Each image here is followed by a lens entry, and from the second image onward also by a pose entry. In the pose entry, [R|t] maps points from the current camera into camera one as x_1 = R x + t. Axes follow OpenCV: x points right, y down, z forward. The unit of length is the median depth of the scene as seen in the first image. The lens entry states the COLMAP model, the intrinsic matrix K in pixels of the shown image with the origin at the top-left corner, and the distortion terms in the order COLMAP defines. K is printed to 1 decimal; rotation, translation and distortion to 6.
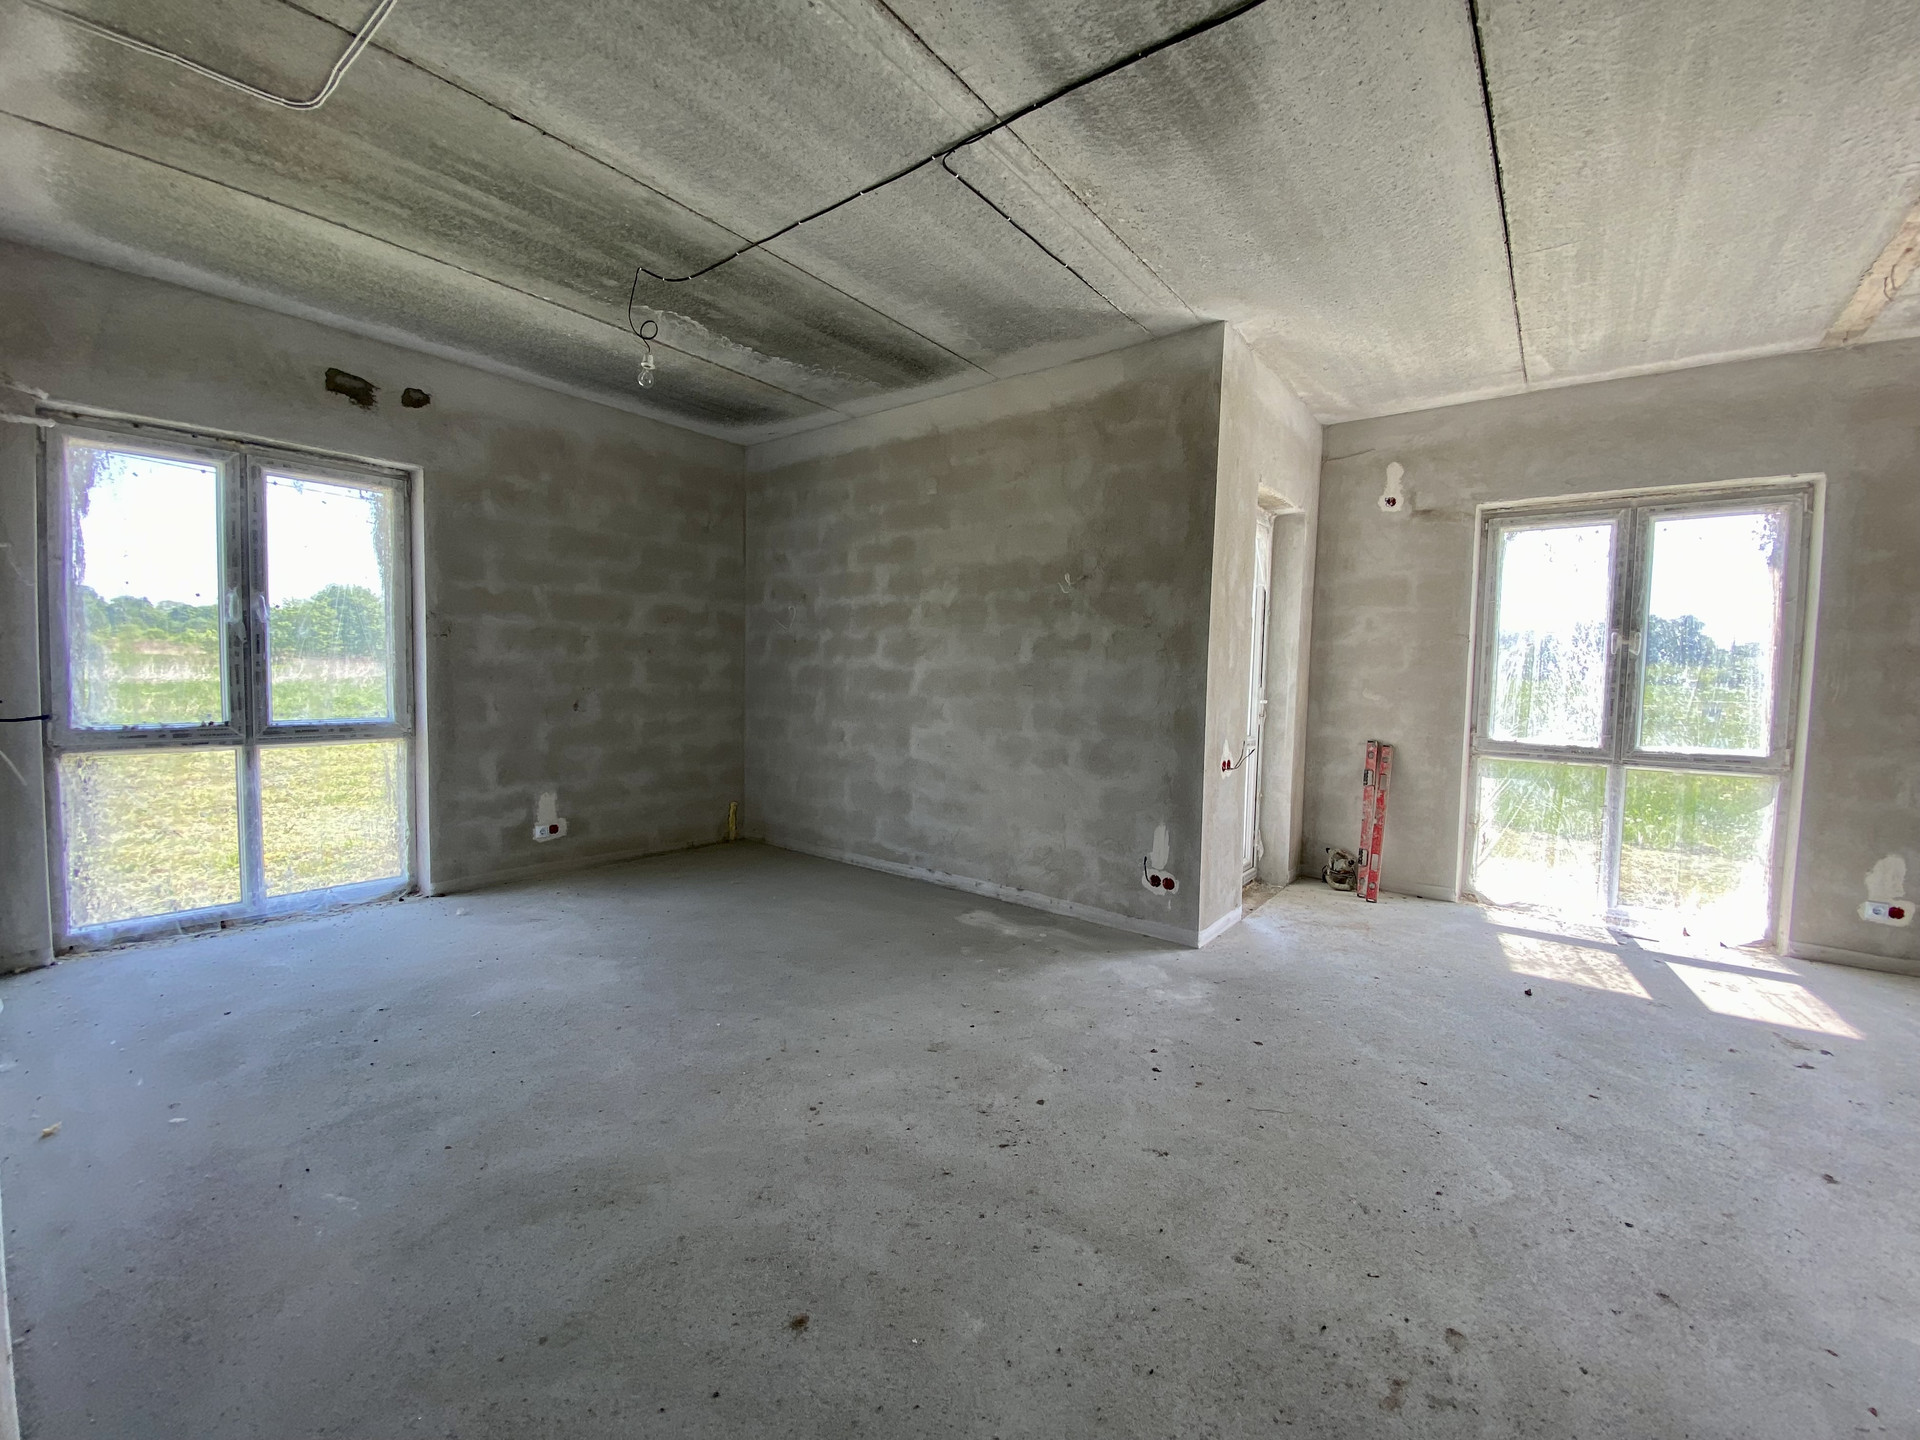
lens RADIAL K [[774.1, 0, 962.4], [0, 774.1, 718.7], [0, 0, 1]] dist [0.019935, -0.019766]
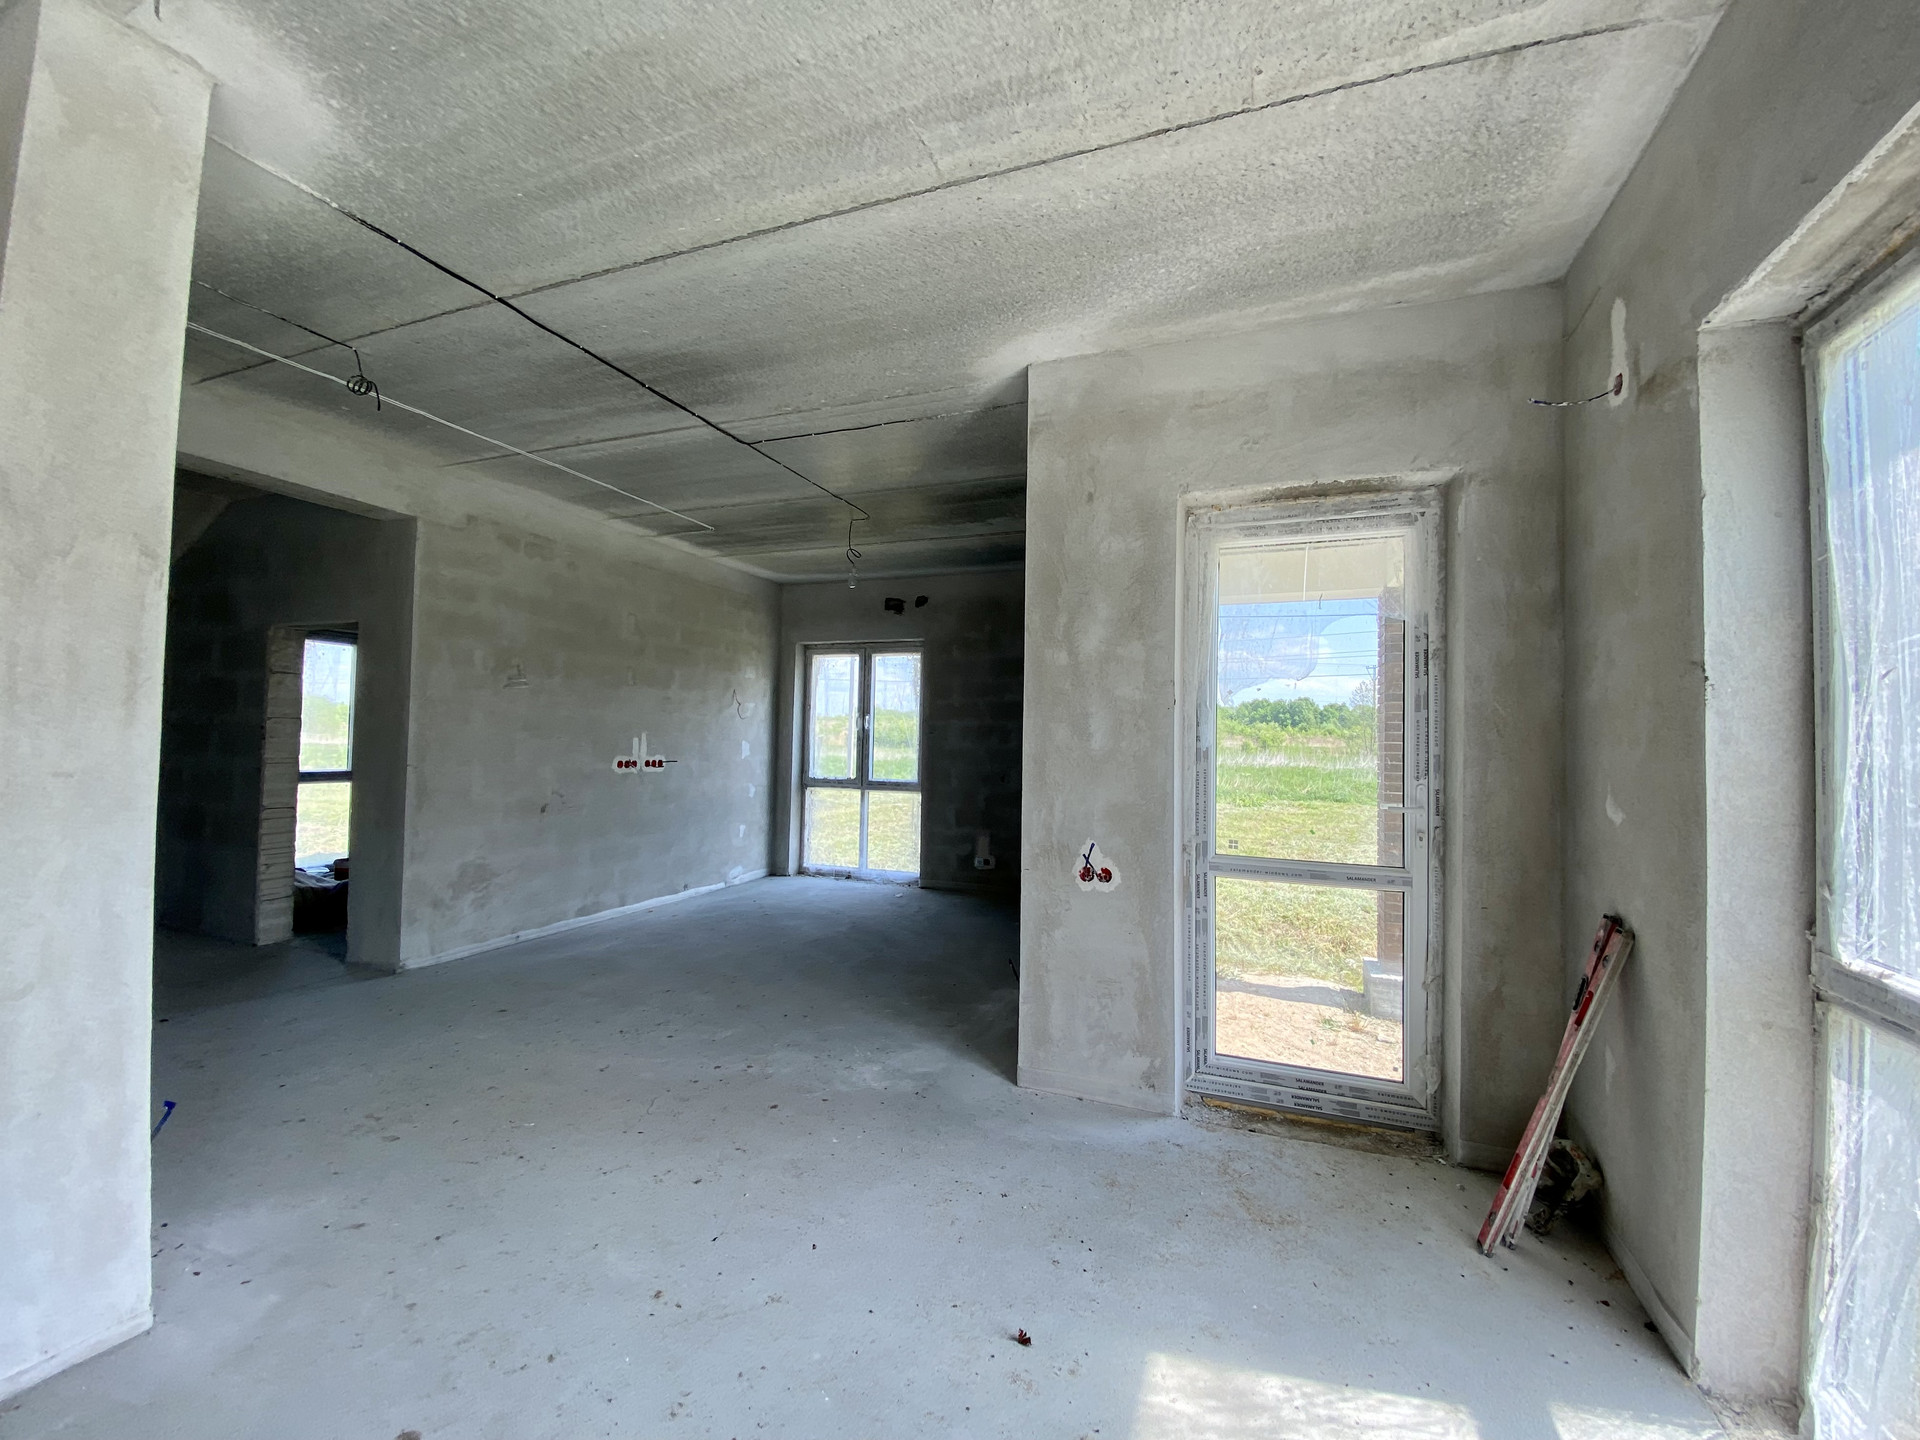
lens RADIAL K [[774.1, 0, 966.9], [0, 774.1, 718.0], [0, 0, 1]] dist [0.019935, -0.019766]
pose [[0.292796, -0.044088, -0.955158, 1.054909], [-0.067868, 0.995459, -0.066753, -0.035887], [0.953763, 0.084370, 0.288474, 0.643888]]
